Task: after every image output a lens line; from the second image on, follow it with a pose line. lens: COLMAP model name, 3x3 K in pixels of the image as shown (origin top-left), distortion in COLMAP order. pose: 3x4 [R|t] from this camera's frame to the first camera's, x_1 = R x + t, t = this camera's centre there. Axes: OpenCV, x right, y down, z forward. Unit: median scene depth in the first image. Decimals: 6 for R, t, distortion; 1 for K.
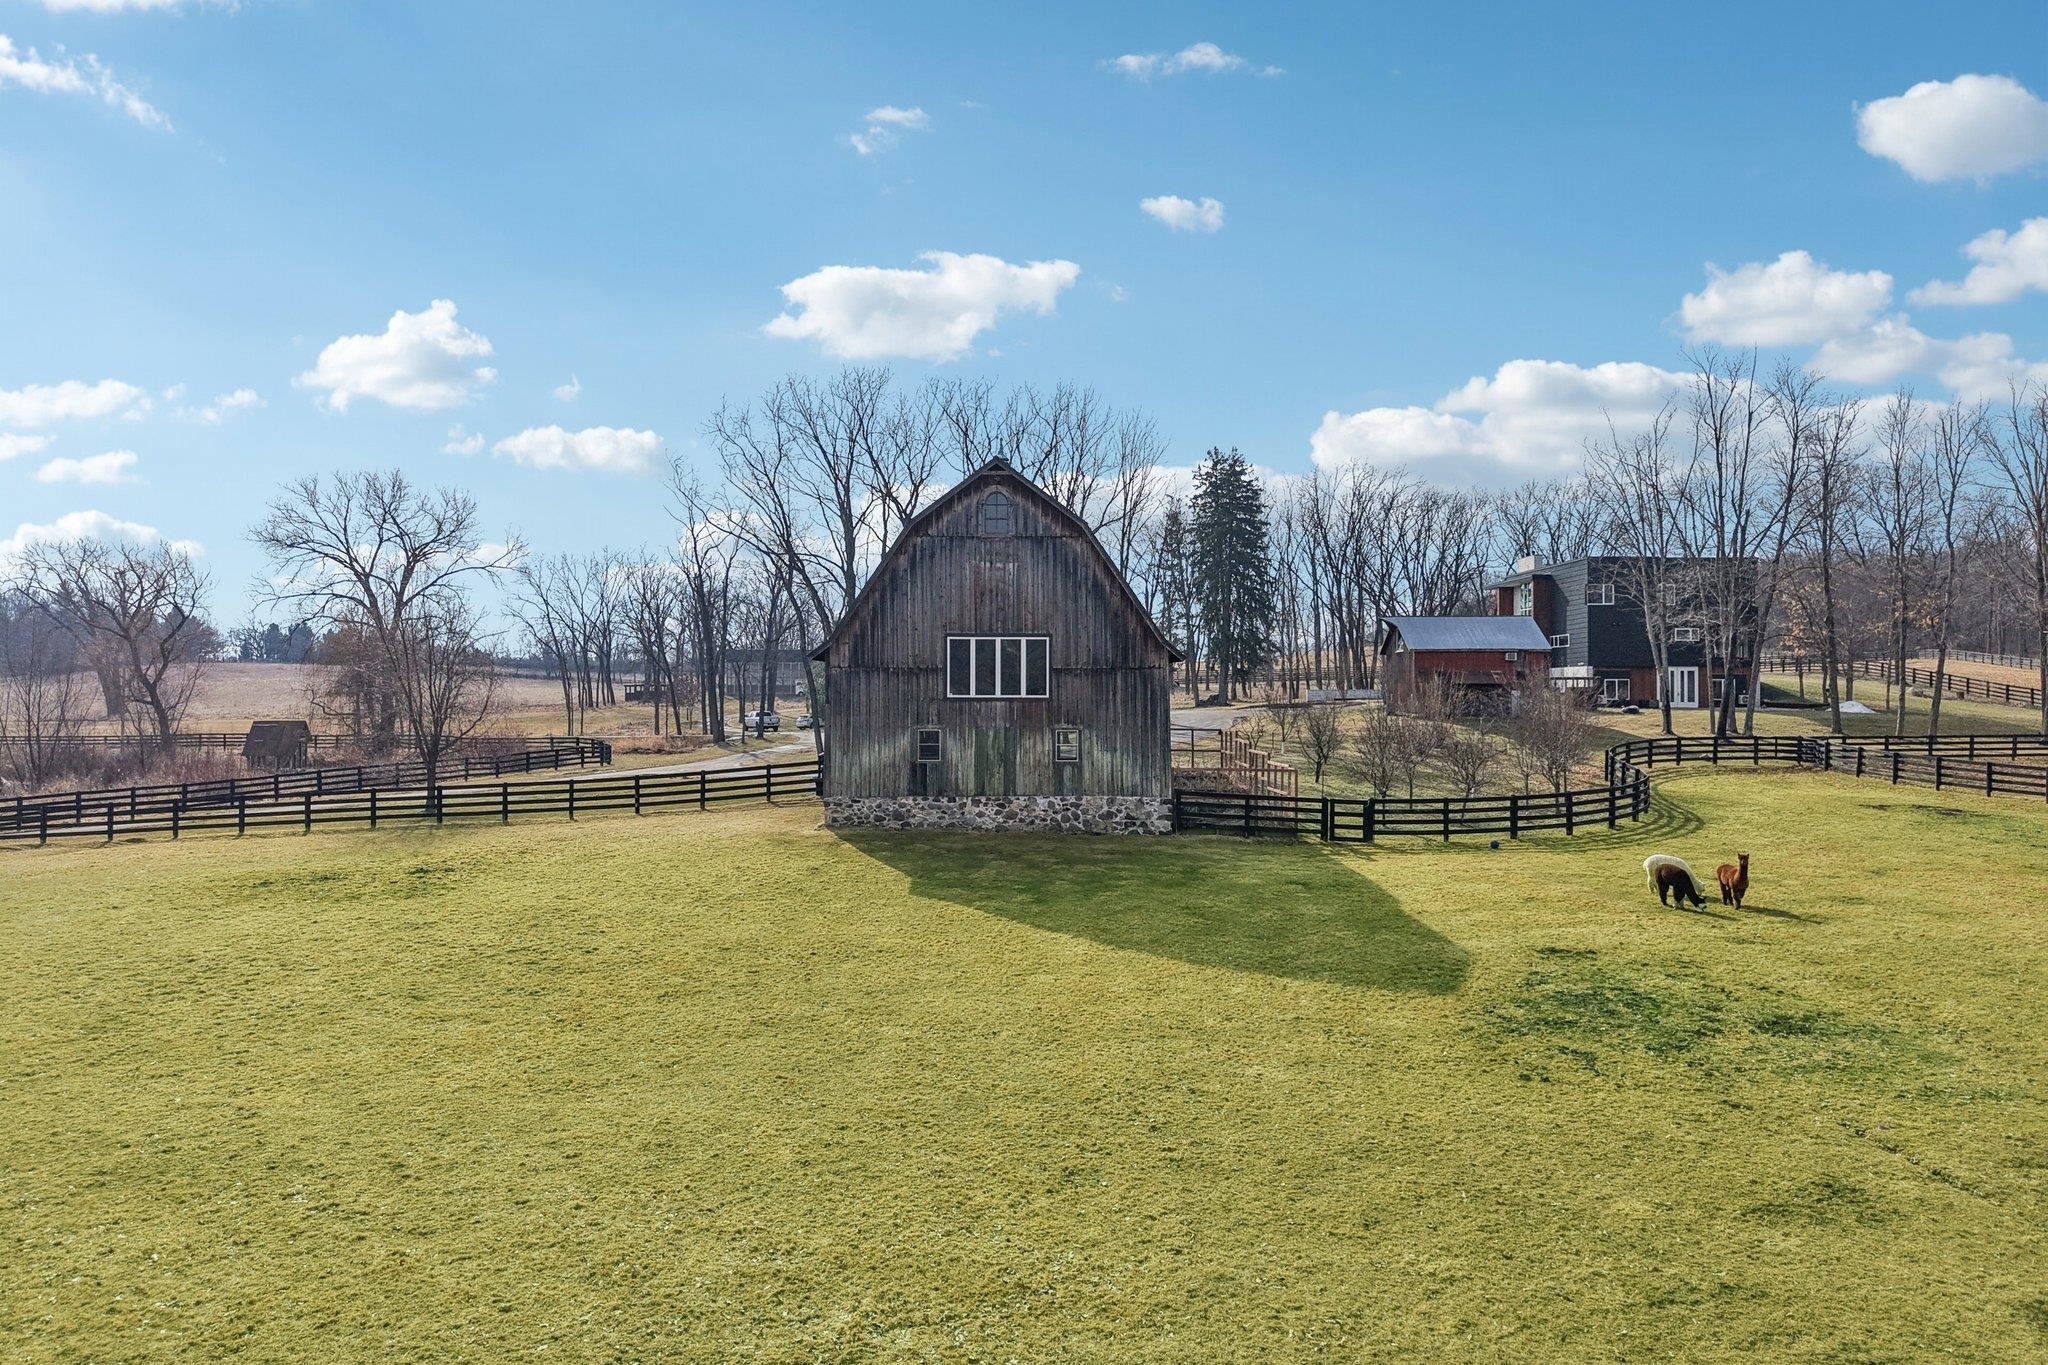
lens RADIAL K [[1320.6, 0, 1017.2], [0, 1320.6, 676.8], [0, 0, 1]] dist [0.001370, -0.000556]
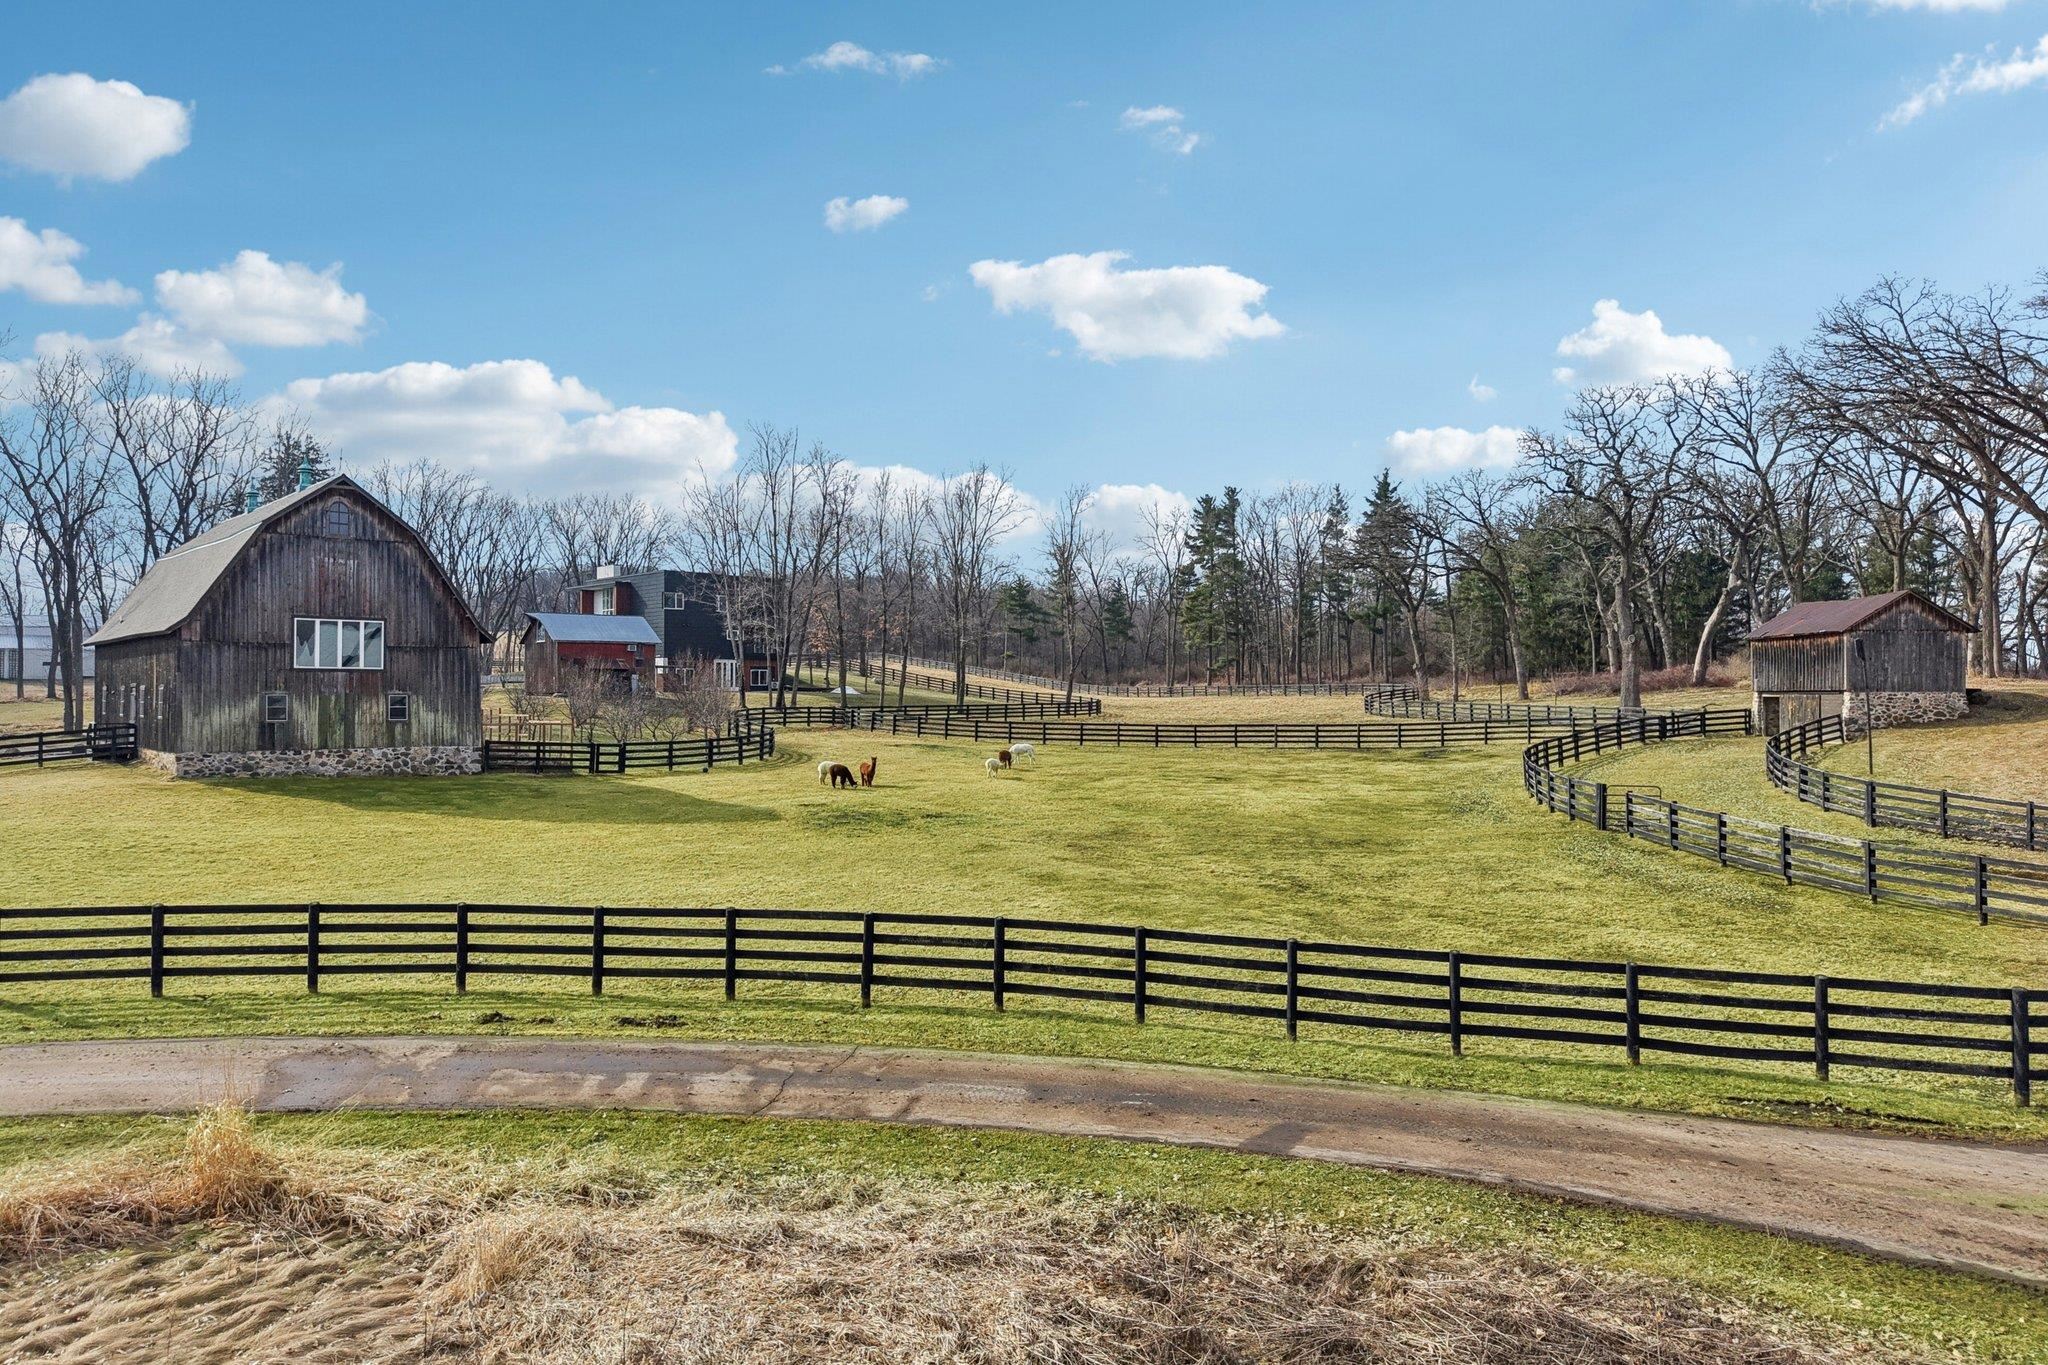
lens RADIAL K [[1320.6, 0, 1017.2], [0, 1320.6, 676.8], [0, 0, 1]] dist [0.001370, -0.000556]
pose [[0.740006, 0.007645, 0.672557, -0.375414], [-0.009280, 0.999956, -0.001155, 0.018808], [-0.672536, -0.005387, 0.740044, -0.337209]]
